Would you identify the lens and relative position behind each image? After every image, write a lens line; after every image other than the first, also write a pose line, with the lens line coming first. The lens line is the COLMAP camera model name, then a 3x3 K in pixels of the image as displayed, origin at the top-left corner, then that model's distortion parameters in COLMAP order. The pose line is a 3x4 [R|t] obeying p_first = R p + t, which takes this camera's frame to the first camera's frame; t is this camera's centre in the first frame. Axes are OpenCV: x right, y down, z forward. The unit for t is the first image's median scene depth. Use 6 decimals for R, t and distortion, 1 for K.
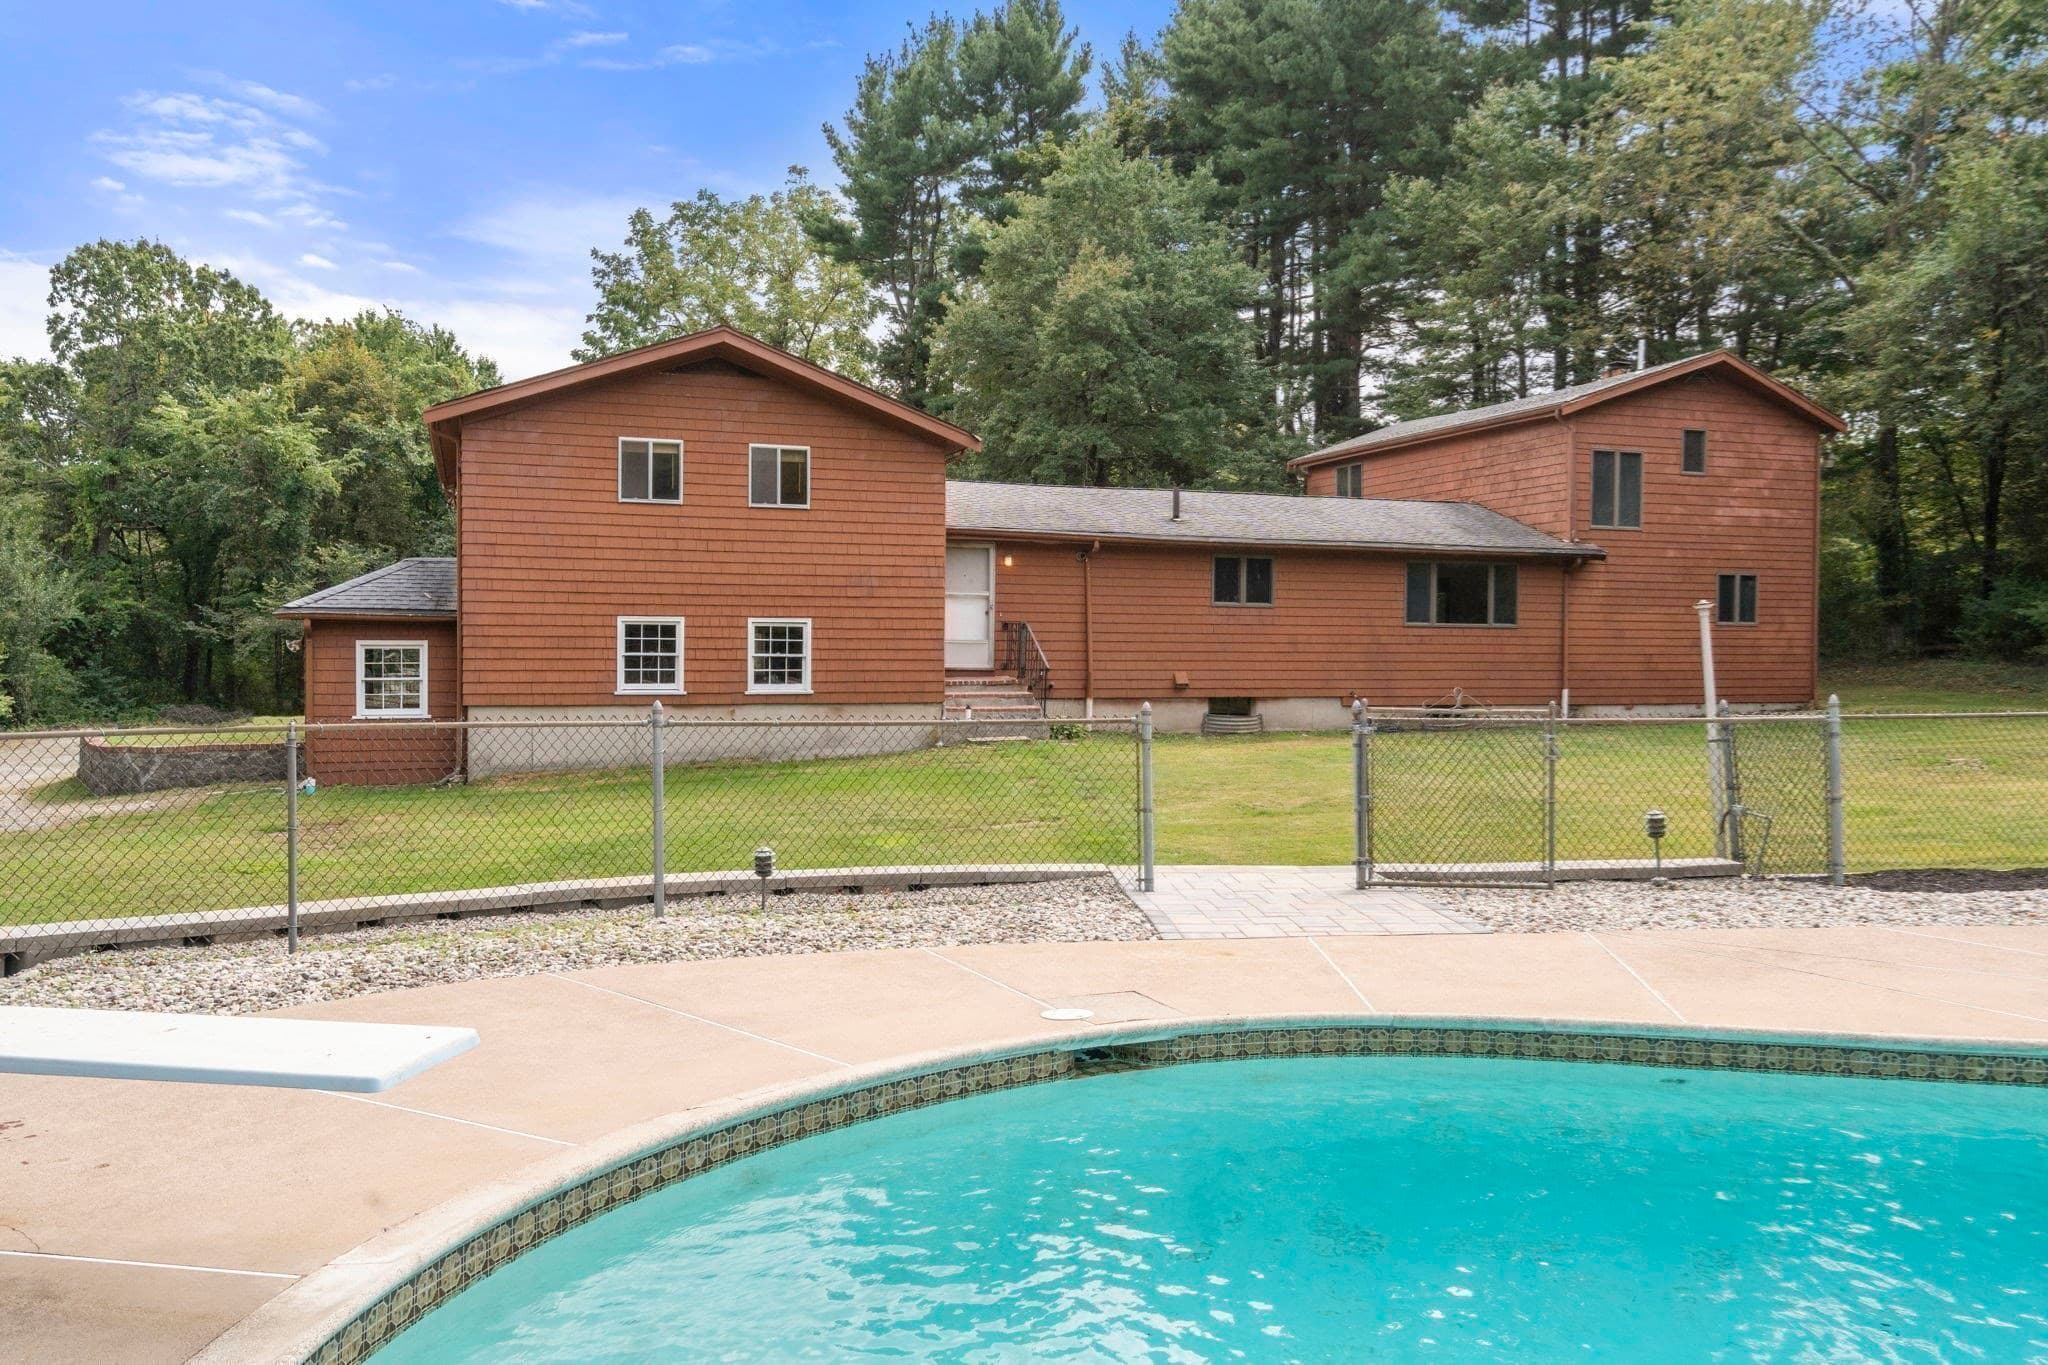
lens RADIAL K [[1596.6, 0, 1045.2], [0, 1596.6, 684.4], [0, 0, 1]] dist [0.068612, -0.184493]
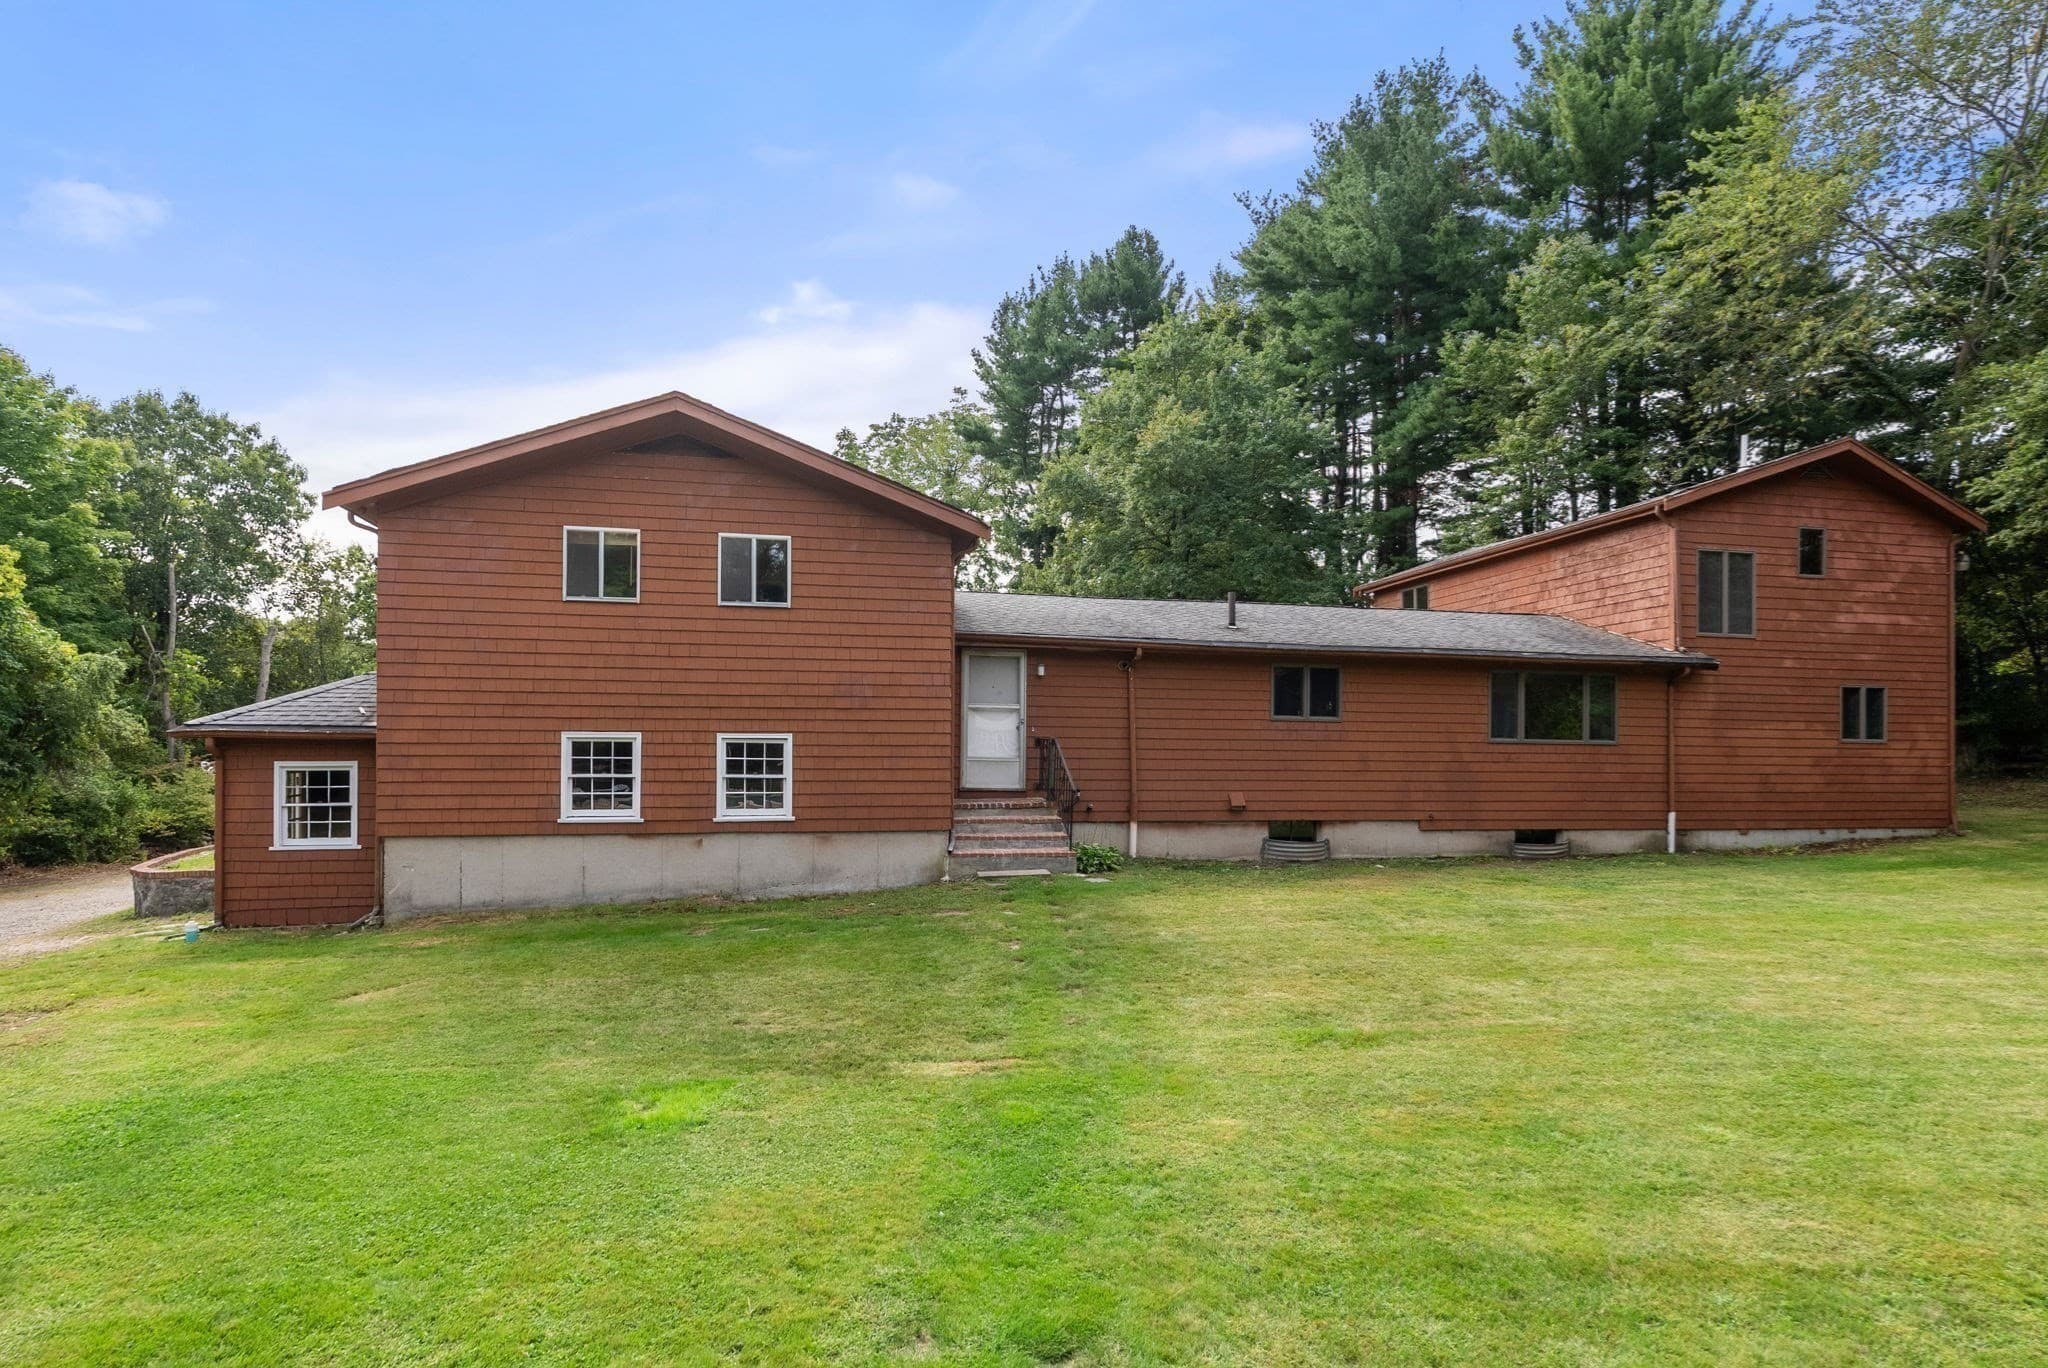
lens RADIAL K [[1081.5, 0, 1027.1], [0, 1081.5, 748.9], [0, 0, 1]] dist [0.001231, -0.000781]
pose [[0.990149, -0.001157, -0.140013, 0.050168], [-0.003451, 0.999460, -0.032668, -0.011594], [0.139975, 0.032829, 0.989611, 0.353632]]
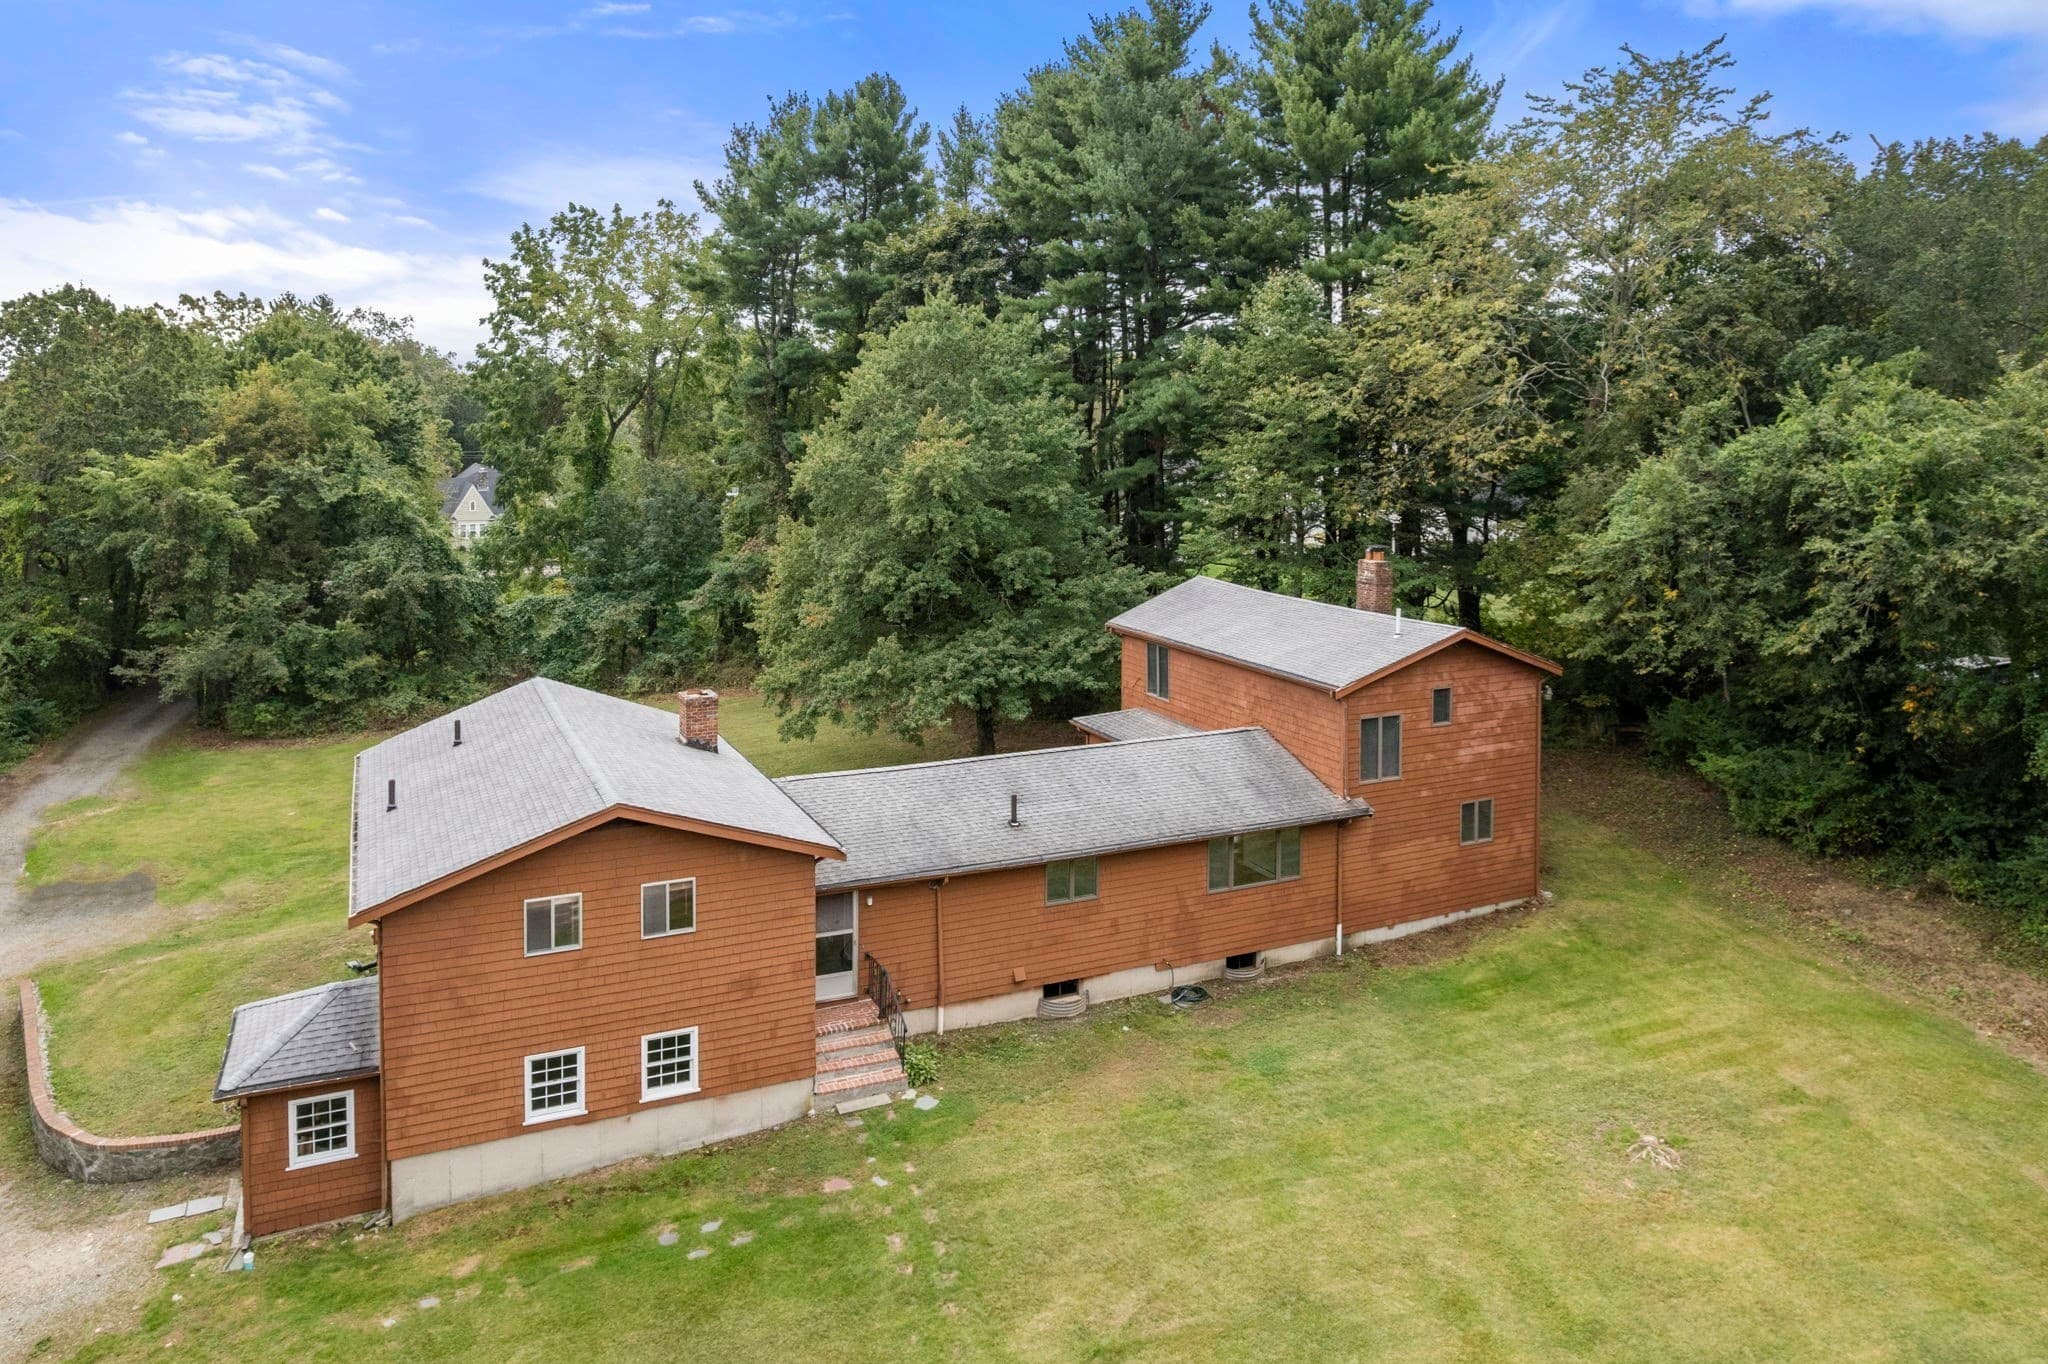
lens RADIAL K [[1392.2, 0, 1024.6], [0, 1392.2, 431.6], [0, 0, 1]] dist [-0.050168, 0.017093]
pose [[0.994987, -0.003651, 0.099936, -0.009304], [0.005008, 0.999899, -0.013328, -0.362313], [-0.099877, 0.013762, 0.994905, 0.000078]]
